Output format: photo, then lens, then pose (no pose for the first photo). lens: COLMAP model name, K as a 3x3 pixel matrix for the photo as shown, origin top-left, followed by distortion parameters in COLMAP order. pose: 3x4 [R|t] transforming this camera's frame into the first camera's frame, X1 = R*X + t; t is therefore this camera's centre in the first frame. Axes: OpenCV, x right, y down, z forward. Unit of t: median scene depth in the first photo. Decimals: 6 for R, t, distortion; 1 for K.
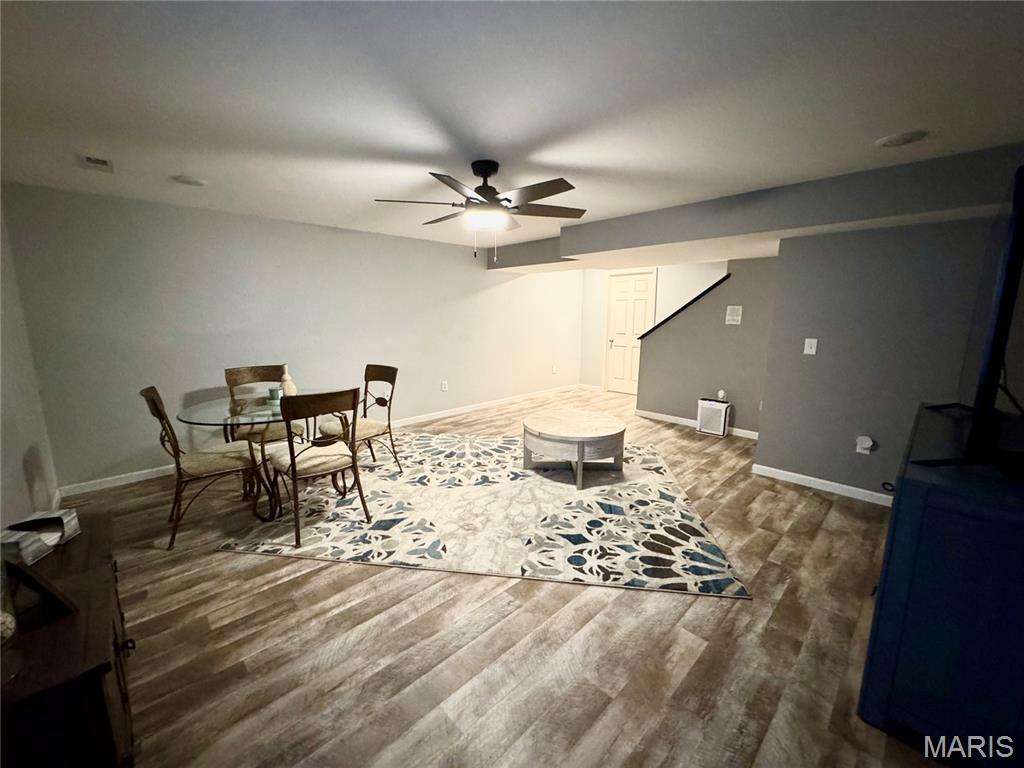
lens RADIAL K [[410.2, 0, 511.5], [0, 410.2, 384.3], [0, 0, 1]] dist [-0.000565, -0.000055]
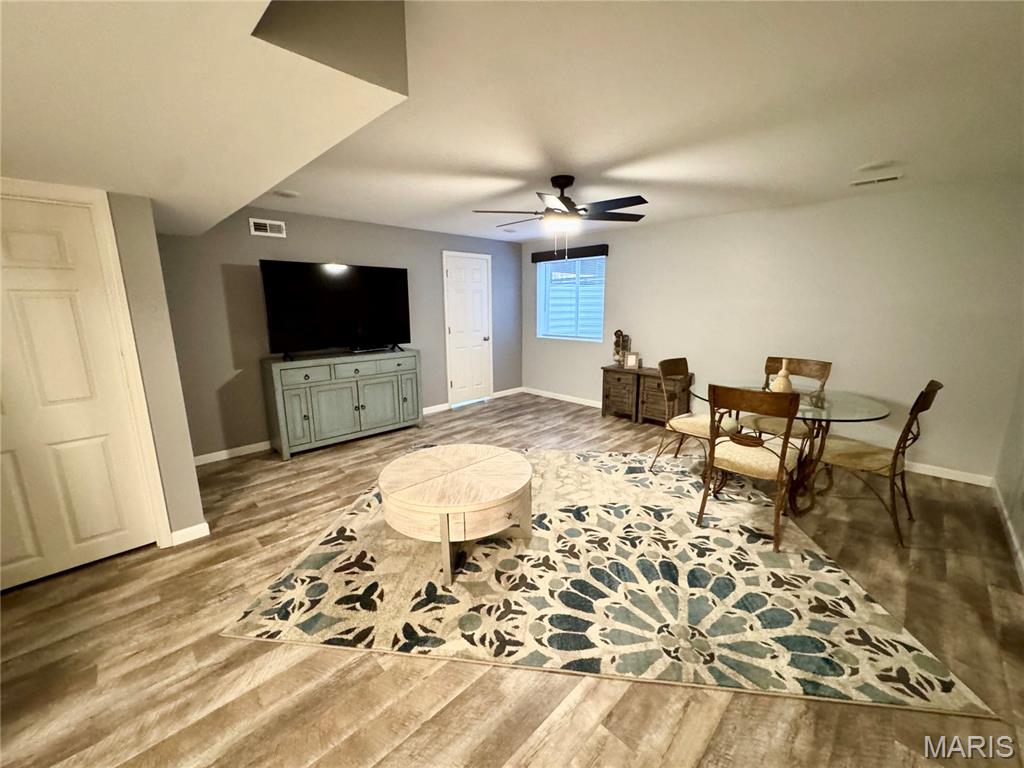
lens RADIAL K [[410.2, 0, 512.7], [0, 410.2, 384.9], [0, 0, 1]] dist [-0.000565, -0.000055]
pose [[-0.999842, 0.009548, -0.014987, 0.071192], [0.003364, 0.929834, 0.367964, -0.290514], [0.017449, 0.367855, -0.929719, 1.609666]]
